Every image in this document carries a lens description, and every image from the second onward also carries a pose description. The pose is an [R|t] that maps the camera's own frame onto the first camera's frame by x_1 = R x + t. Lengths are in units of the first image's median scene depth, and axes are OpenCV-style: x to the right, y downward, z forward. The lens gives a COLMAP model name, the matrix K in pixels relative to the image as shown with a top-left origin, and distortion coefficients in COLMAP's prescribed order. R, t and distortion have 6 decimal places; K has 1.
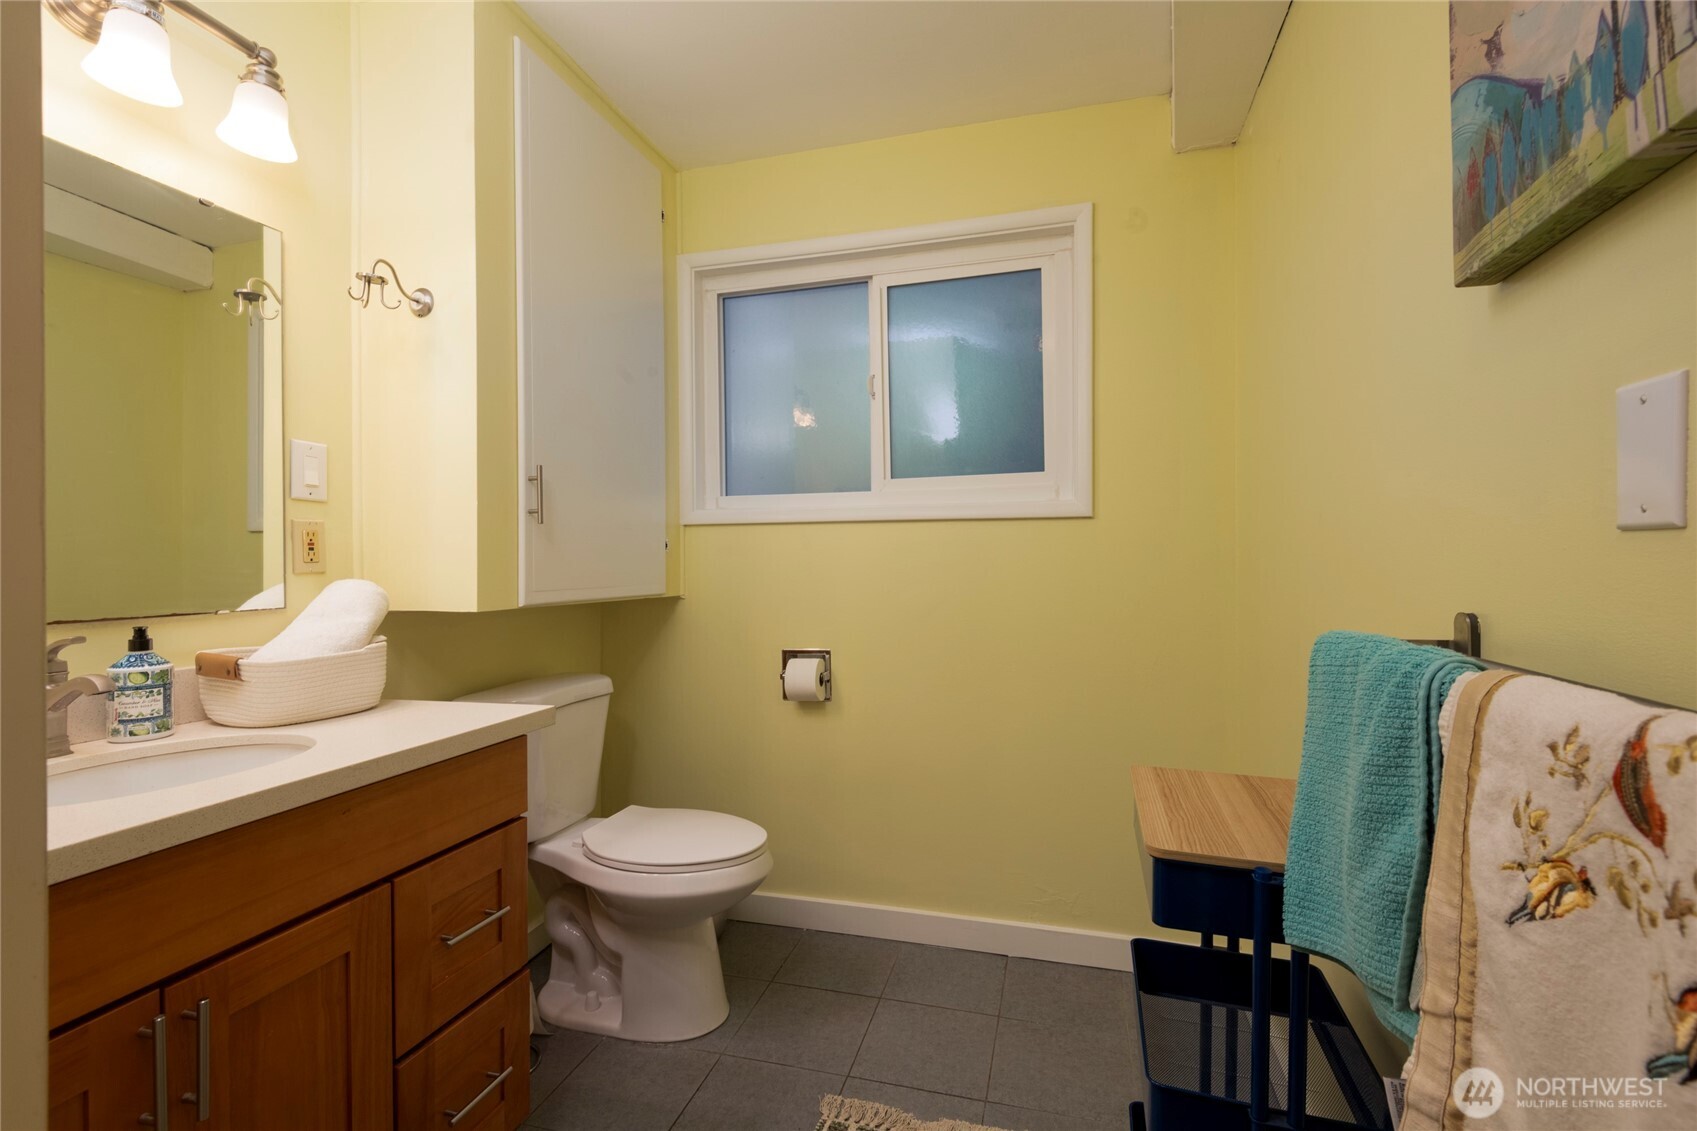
lens RADIAL K [[765.9, 0, 851.4], [0, 765.9, 557.0], [0, 0, 1]] dist [0.010400, -0.008762]
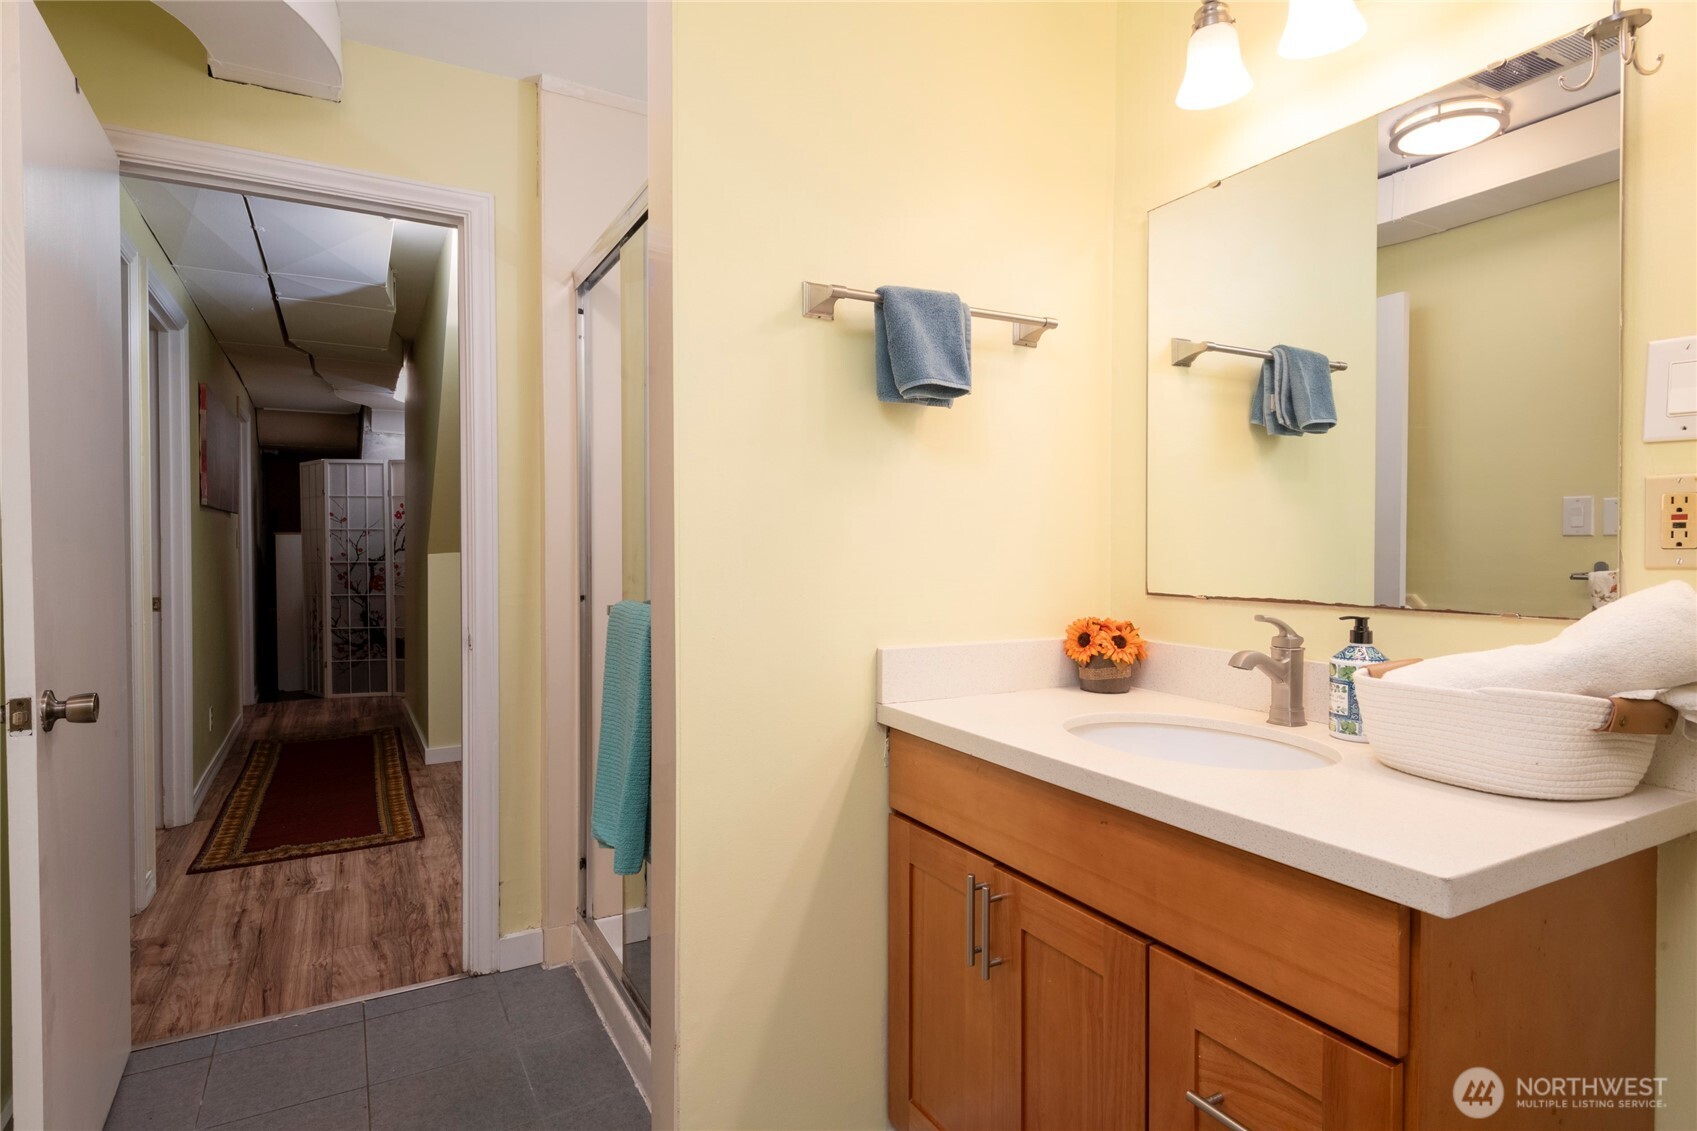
lens RADIAL K [[895.3, 0, 851.2], [0, 895.3, 560.0], [0, 0, 1]] dist [0.000437, -0.001704]
pose [[-0.704617, 0.015091, -0.709427, 0.259239], [0.002199, 0.999815, 0.019085, 0.001246], [0.709584, 0.011887, -0.704520, 1.329095]]
